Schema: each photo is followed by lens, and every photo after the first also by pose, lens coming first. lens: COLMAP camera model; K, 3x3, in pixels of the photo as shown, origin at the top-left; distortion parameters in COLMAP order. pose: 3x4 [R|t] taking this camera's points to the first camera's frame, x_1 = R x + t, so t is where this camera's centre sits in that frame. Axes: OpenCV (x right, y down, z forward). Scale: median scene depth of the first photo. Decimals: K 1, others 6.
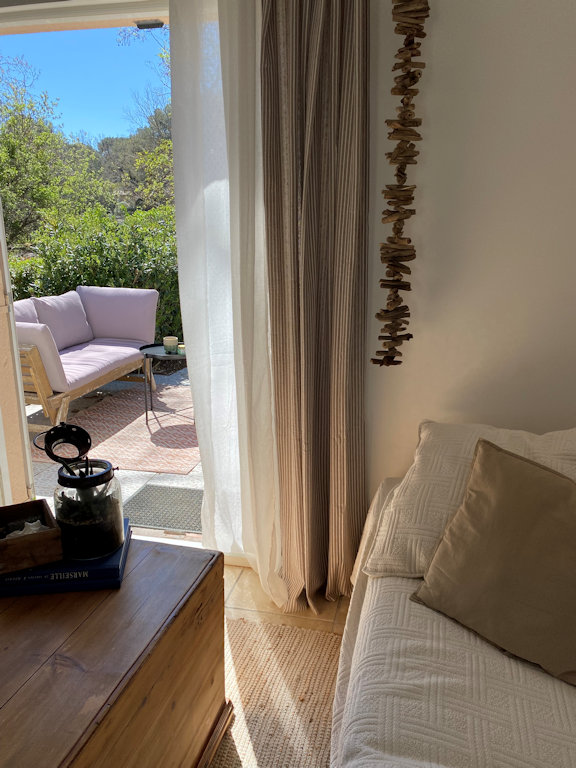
lens RADIAL K [[586.7, 0, 295.1], [0, 586.7, 388.3], [0, 0, 1]] dist [0.111199, -0.181361]
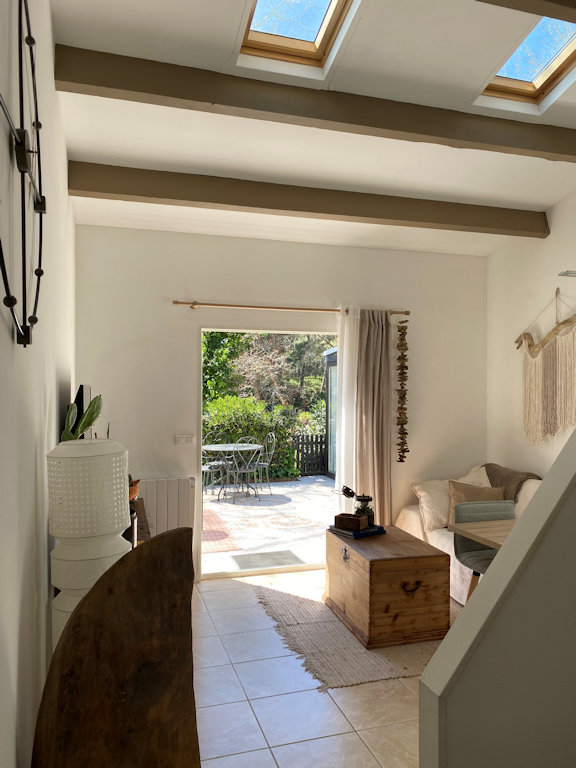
lens RADIAL K [[586.7, 0, 295.1], [0, 586.7, 388.3], [0, 0, 1]] dist [0.111199, -0.181361]
pose [[0.869509, -0.008096, 0.493851, -1.974241], [0.133217, 0.966655, -0.218705, 0.195113], [-0.475613, 0.255955, 0.841594, -1.393392]]
